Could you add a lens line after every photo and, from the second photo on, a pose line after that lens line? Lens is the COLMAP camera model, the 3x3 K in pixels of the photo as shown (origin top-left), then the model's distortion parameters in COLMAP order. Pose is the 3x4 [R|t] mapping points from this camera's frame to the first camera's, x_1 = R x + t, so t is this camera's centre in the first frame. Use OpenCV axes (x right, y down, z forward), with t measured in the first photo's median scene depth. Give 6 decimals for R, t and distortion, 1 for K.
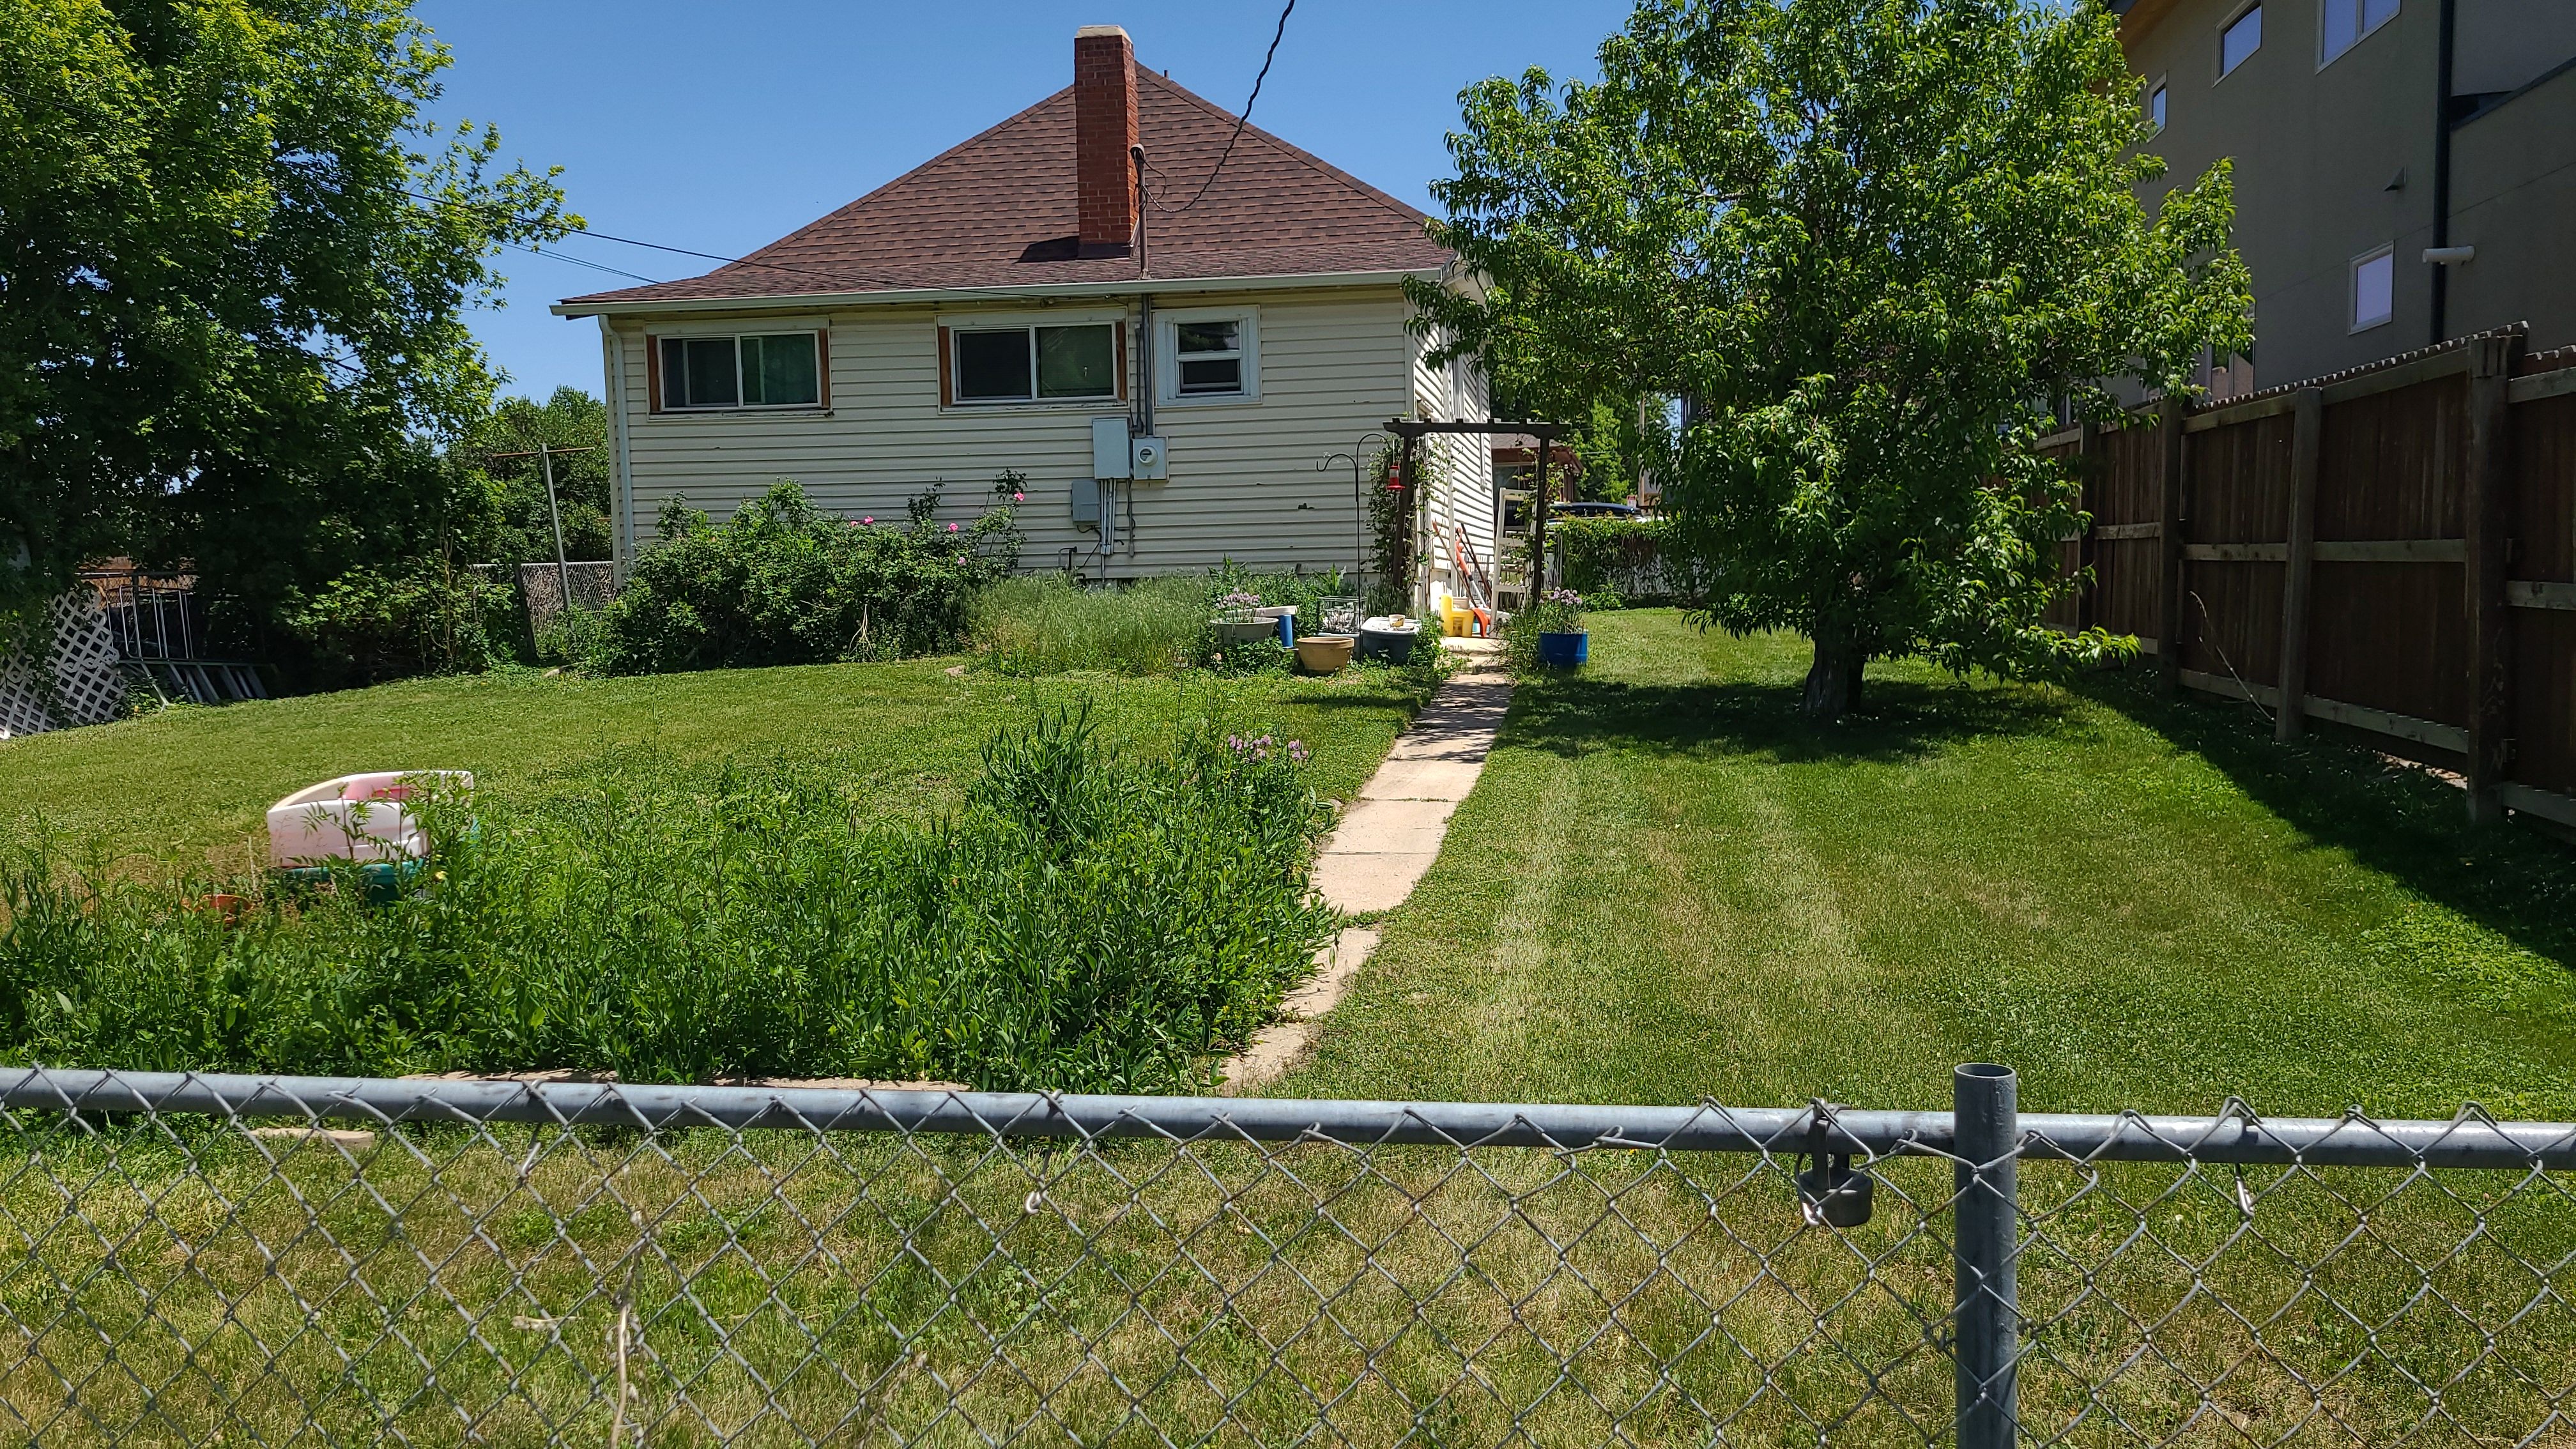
lens RADIAL K [[1947.2, 0, 1289.3], [0, 1947.2, 734.5], [0, 0, 1]] dist [0.021977, -0.013570]
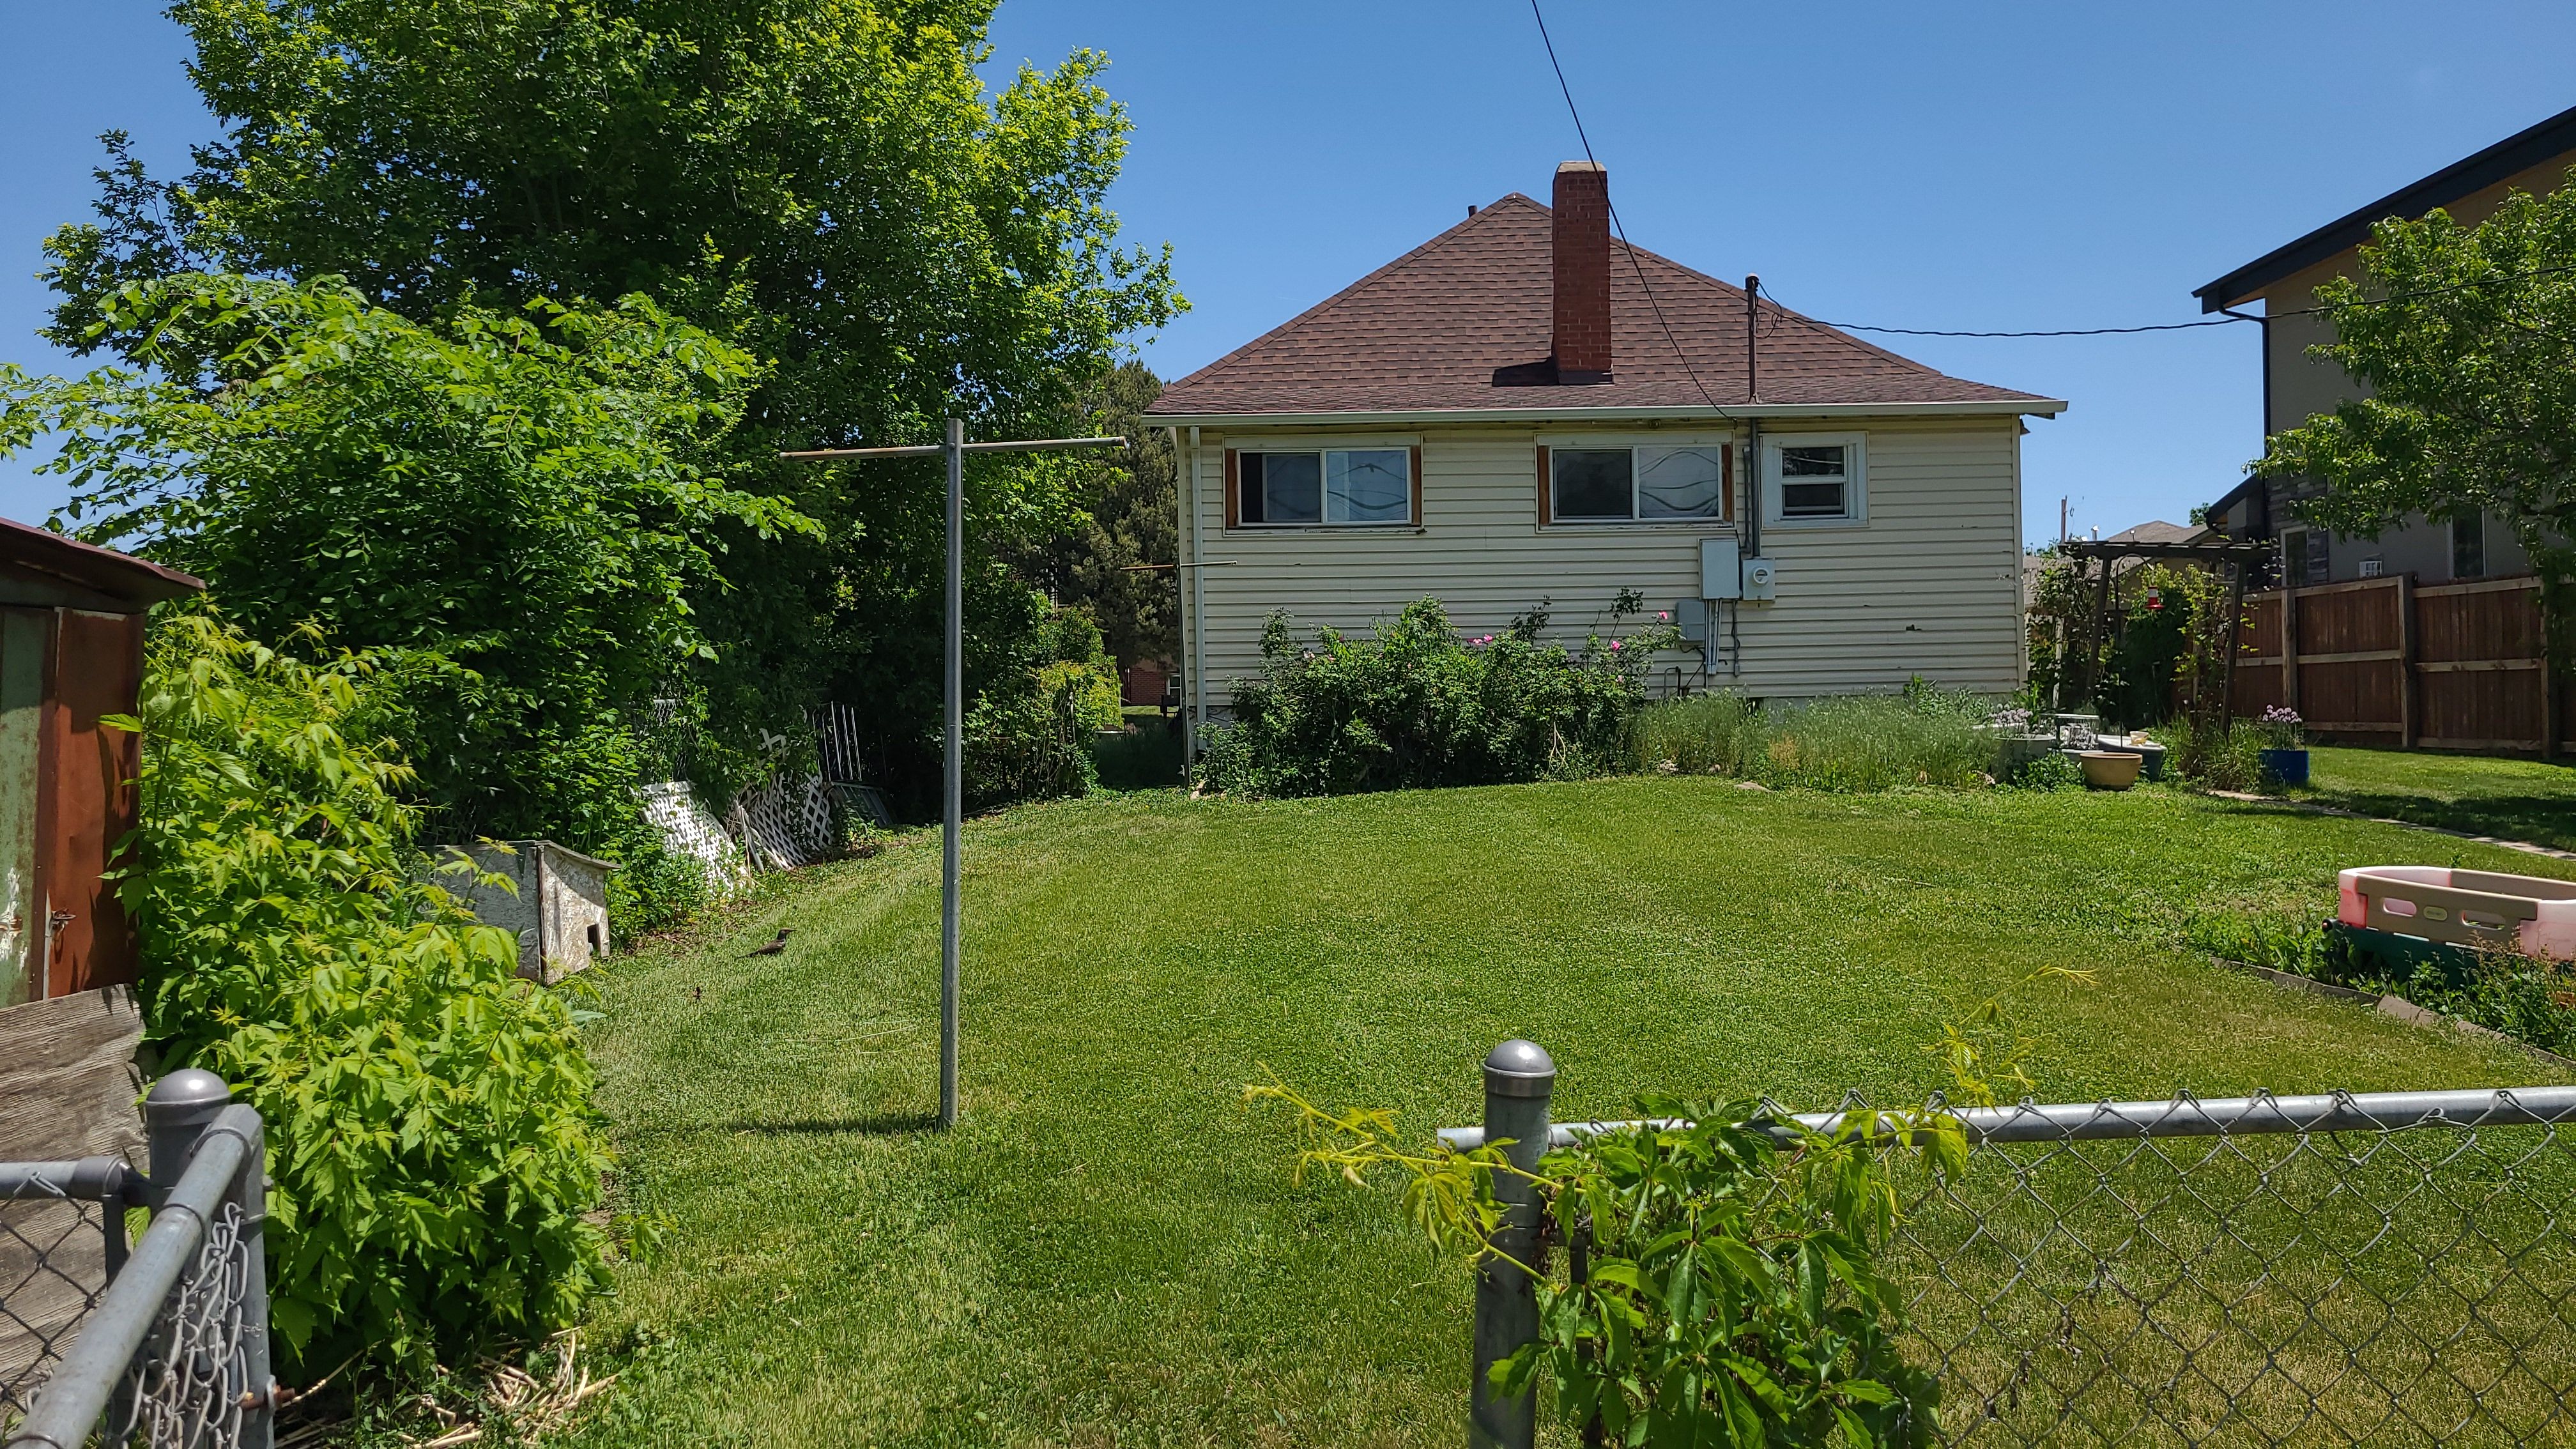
lens RADIAL K [[1947.2, 0, 1287.2], [0, 1947.2, 711.2], [0, 0, 1]] dist [0.021977, -0.013570]
pose [[0.988127, 0.001813, 0.153628, -0.465588], [0.010871, 0.996599, -0.081684, 0.005793], [-0.153253, 0.082384, 0.984747, 0.051325]]
